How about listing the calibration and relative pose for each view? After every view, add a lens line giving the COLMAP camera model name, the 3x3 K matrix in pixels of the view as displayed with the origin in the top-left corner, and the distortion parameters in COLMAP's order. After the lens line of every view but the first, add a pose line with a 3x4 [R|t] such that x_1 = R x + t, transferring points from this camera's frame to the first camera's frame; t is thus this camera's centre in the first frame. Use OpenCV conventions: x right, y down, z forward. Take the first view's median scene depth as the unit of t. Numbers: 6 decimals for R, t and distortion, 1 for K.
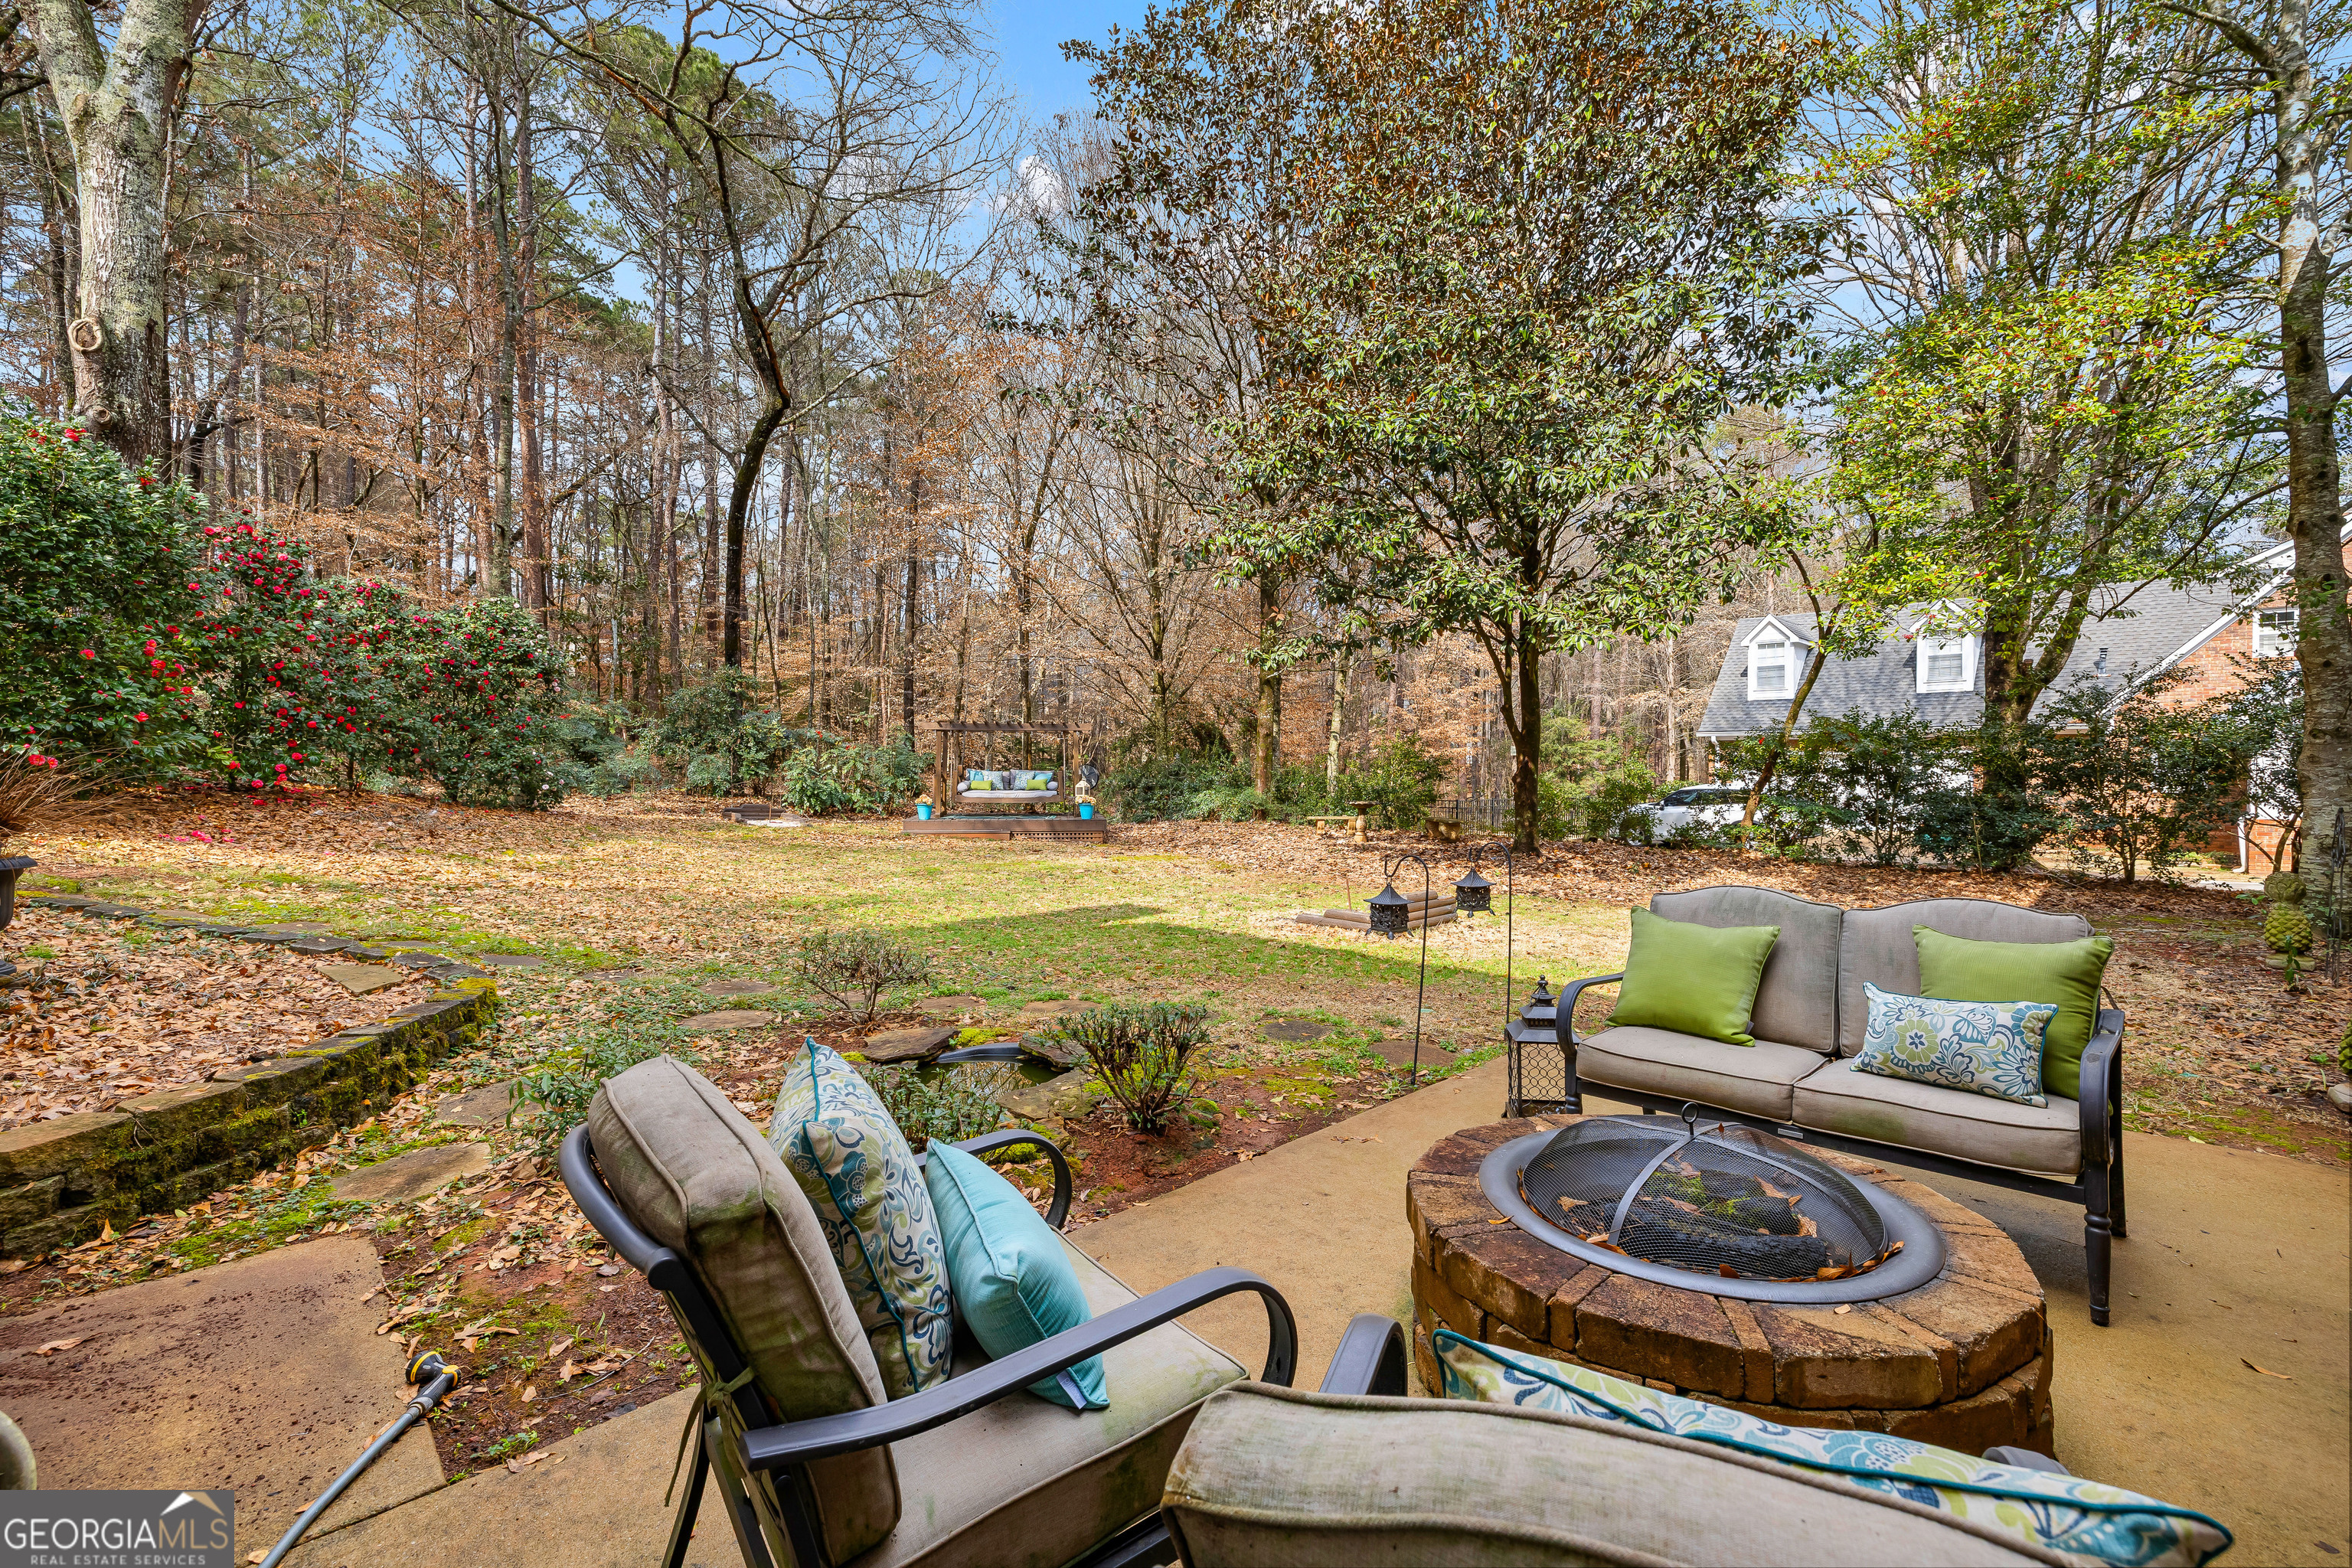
lens RADIAL K [[983.6, 0, 1179.5], [0, 983.6, 773.1], [0, 0, 1]] dist [0.000055, -0.000045]
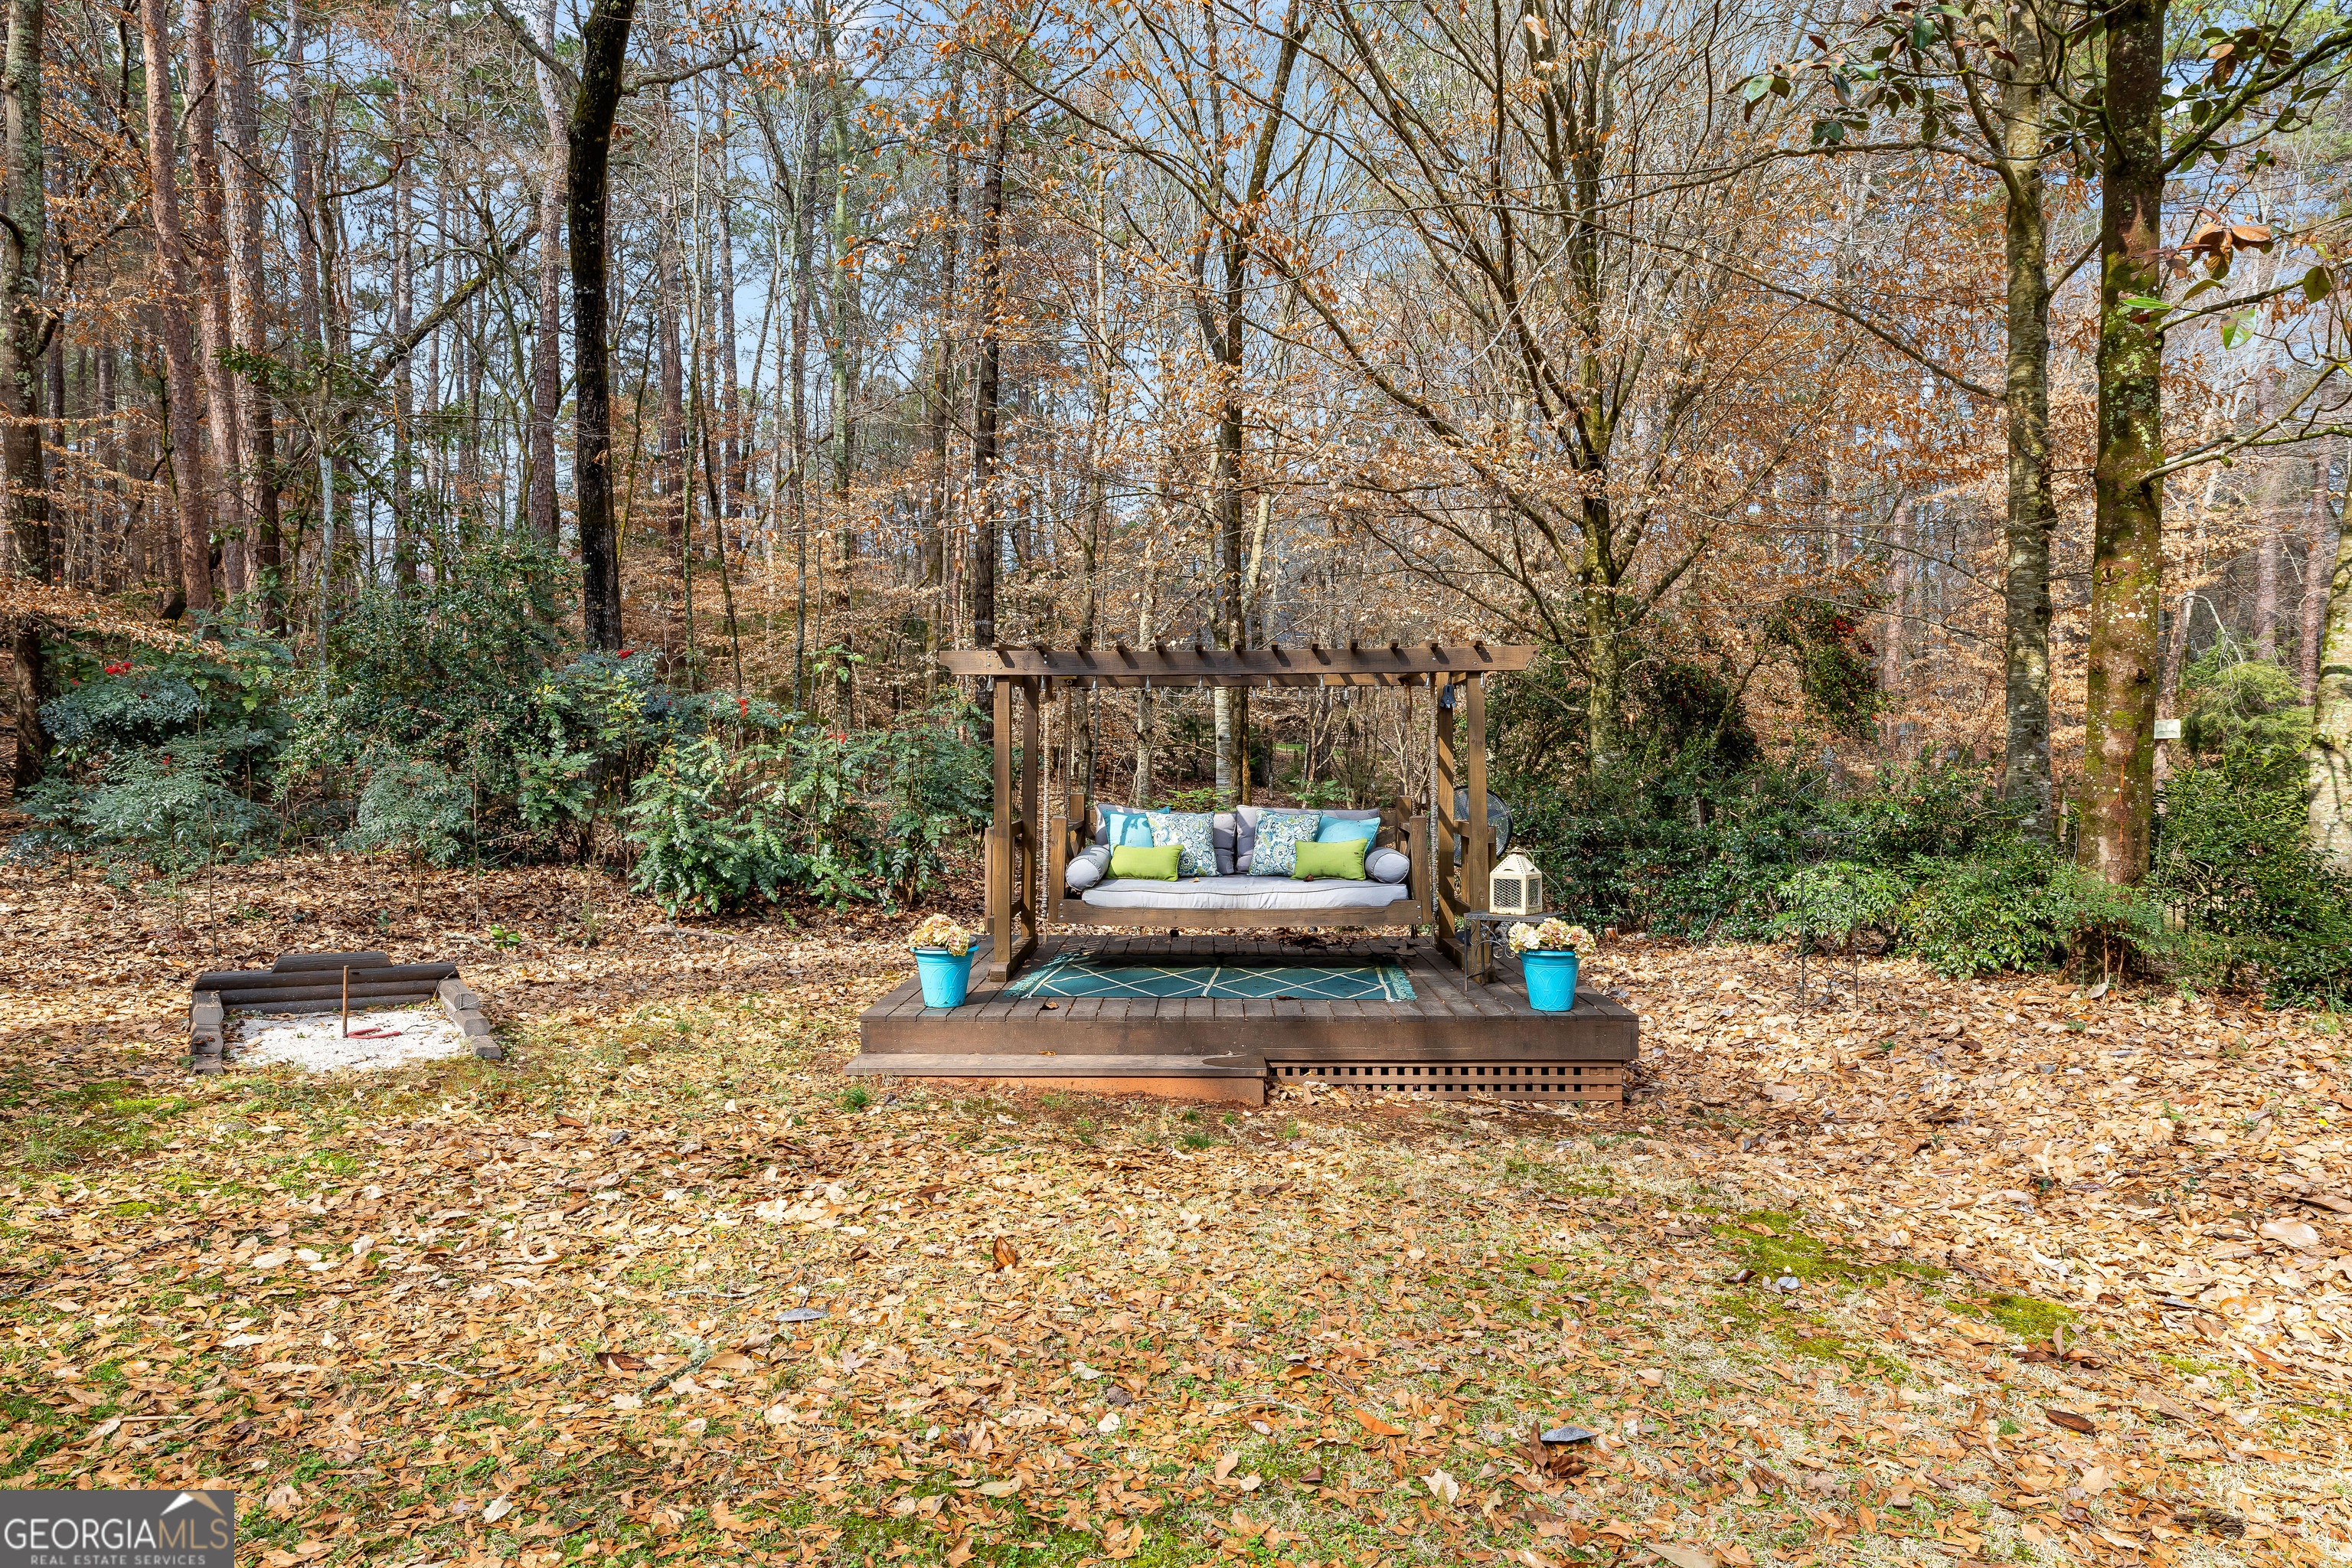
lens RADIAL K [[1307.9, 0, 1167.4], [0, 1307.9, 790.3], [0, 0, 1]] dist [-0.006732, -0.000439]
pose [[0.986350, -0.003903, -0.164613, -0.127429], [0.006923, 0.999818, 0.017777, -0.016156], [0.164514, -0.018674, 0.986198, 0.601141]]
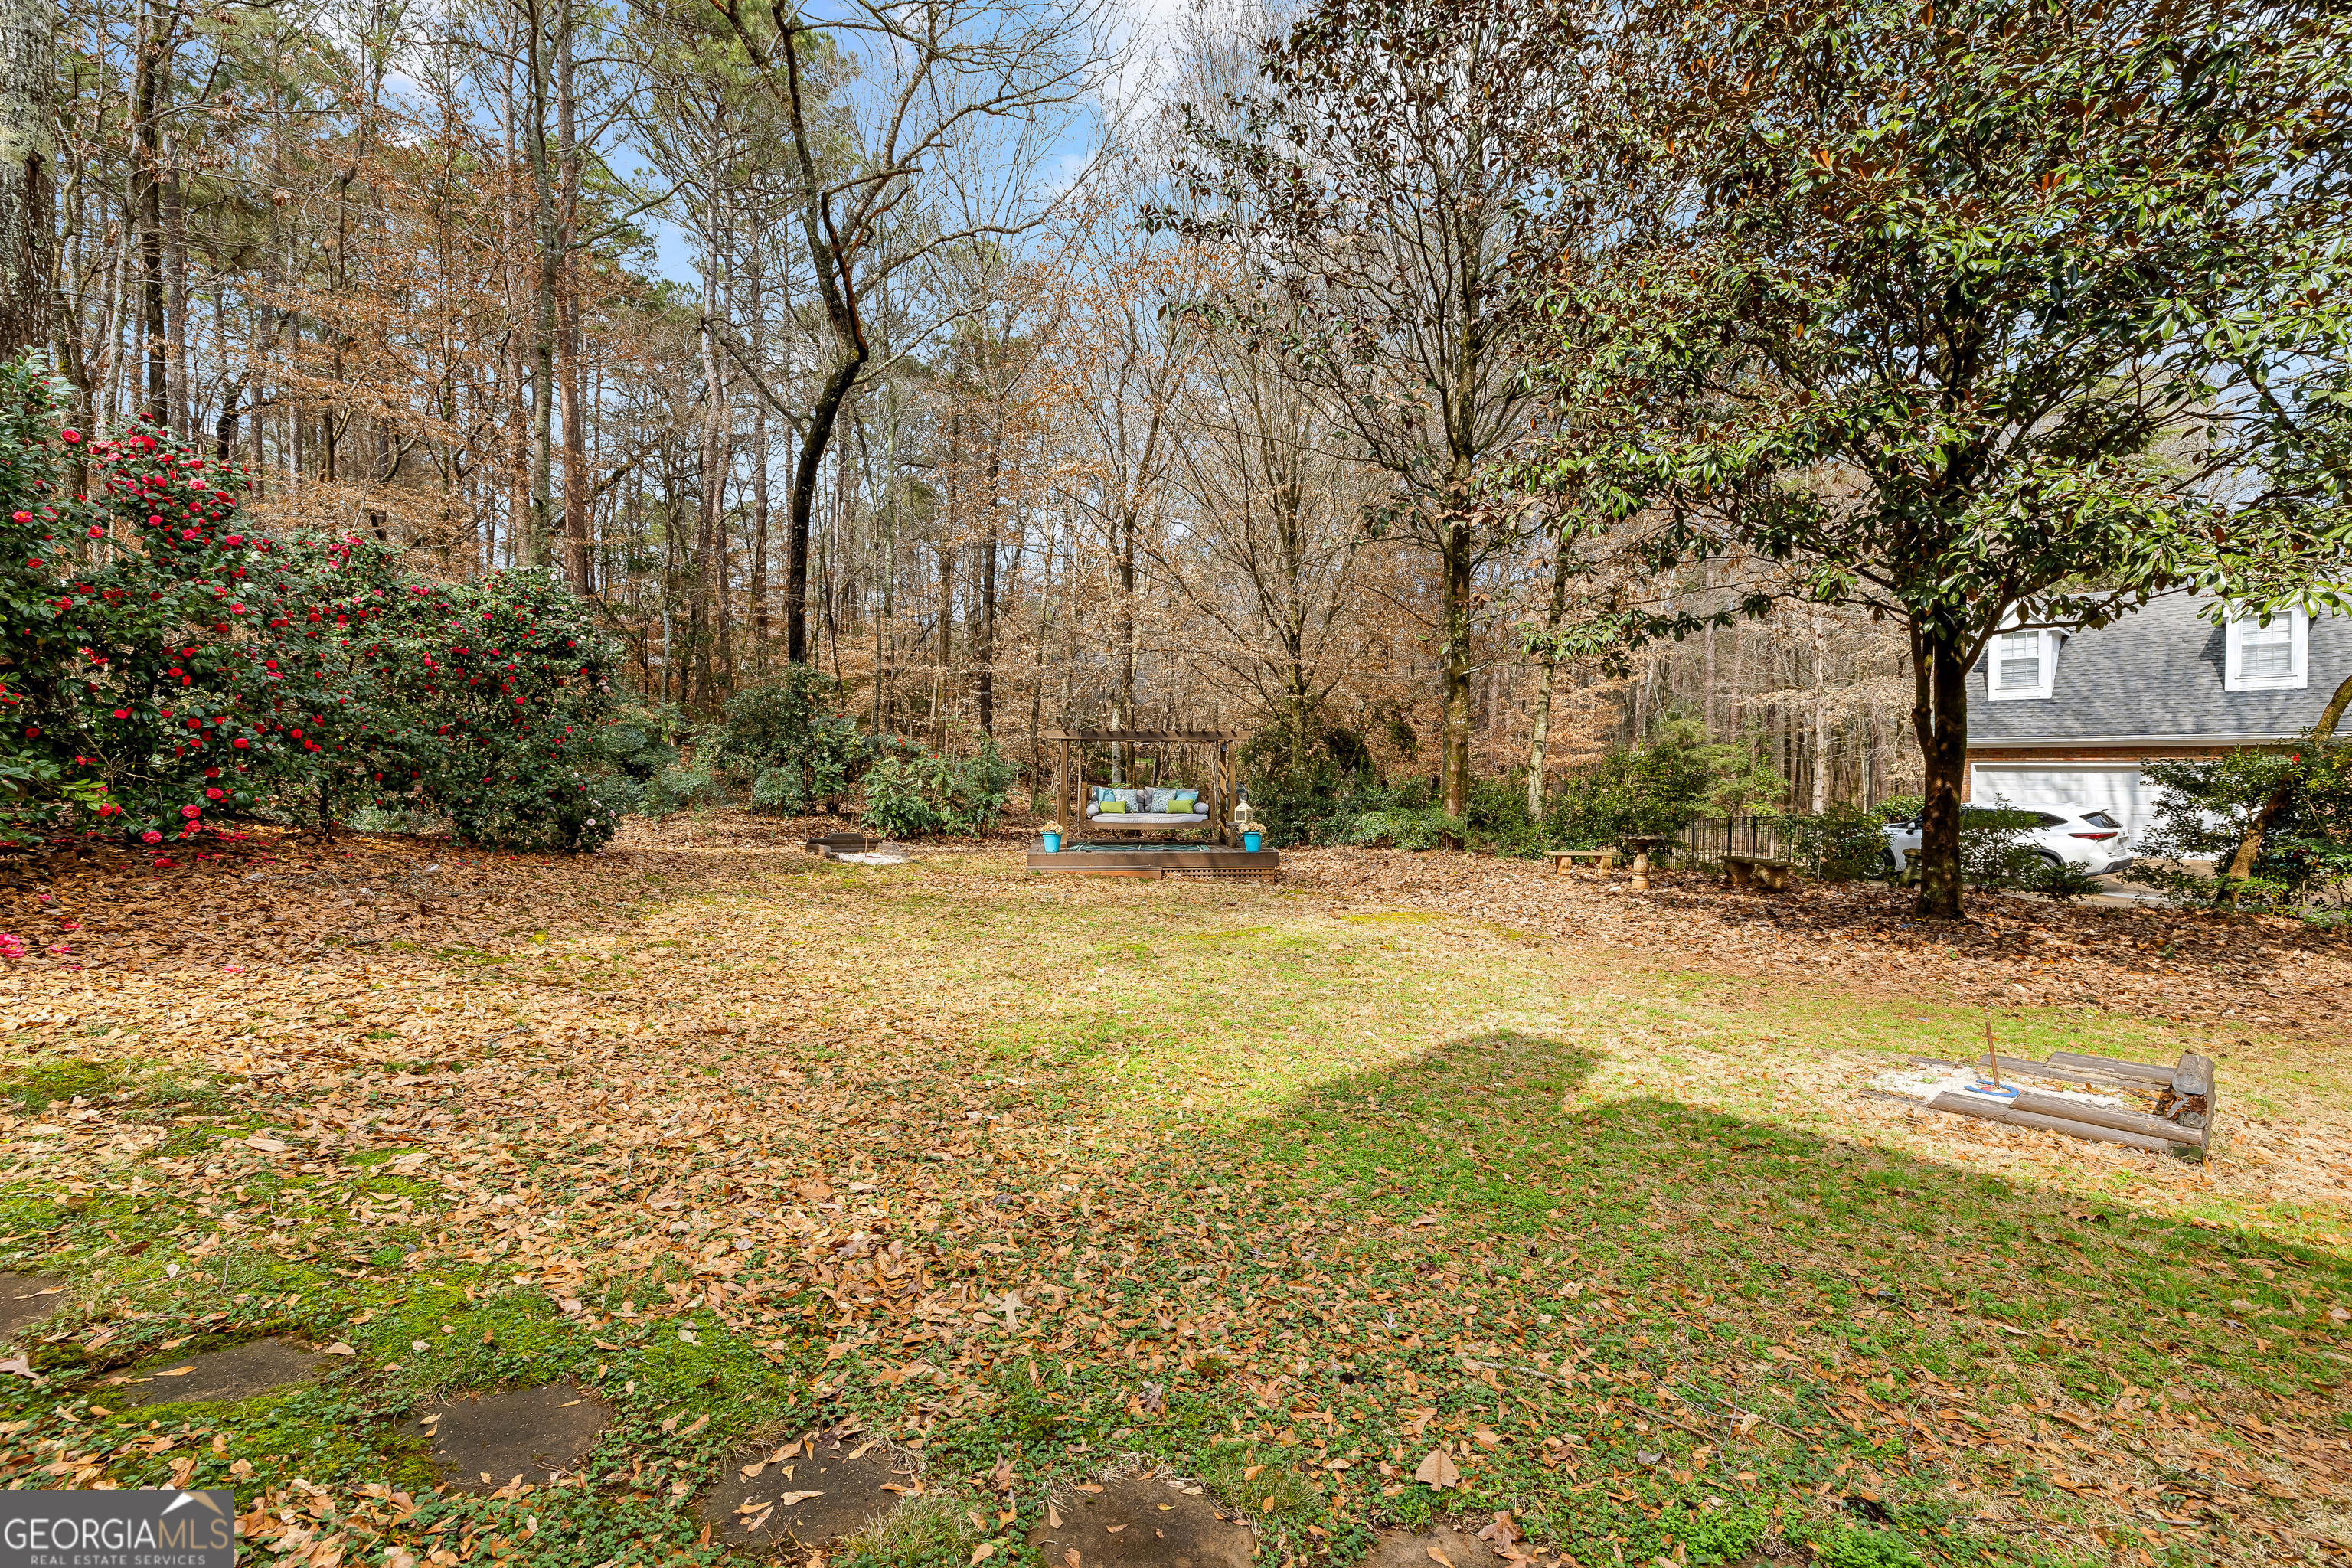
lens RADIAL K [[983.6, 0, 1167.2], [0, 983.6, 775.3], [0, 0, 1]] dist [0.000055, -0.000045]
pose [[0.999217, 0.001301, -0.039538, -0.122994], [-0.001246, 0.999998, 0.001421, -0.014801], [0.039540, -0.001371, 0.999217, 0.187484]]
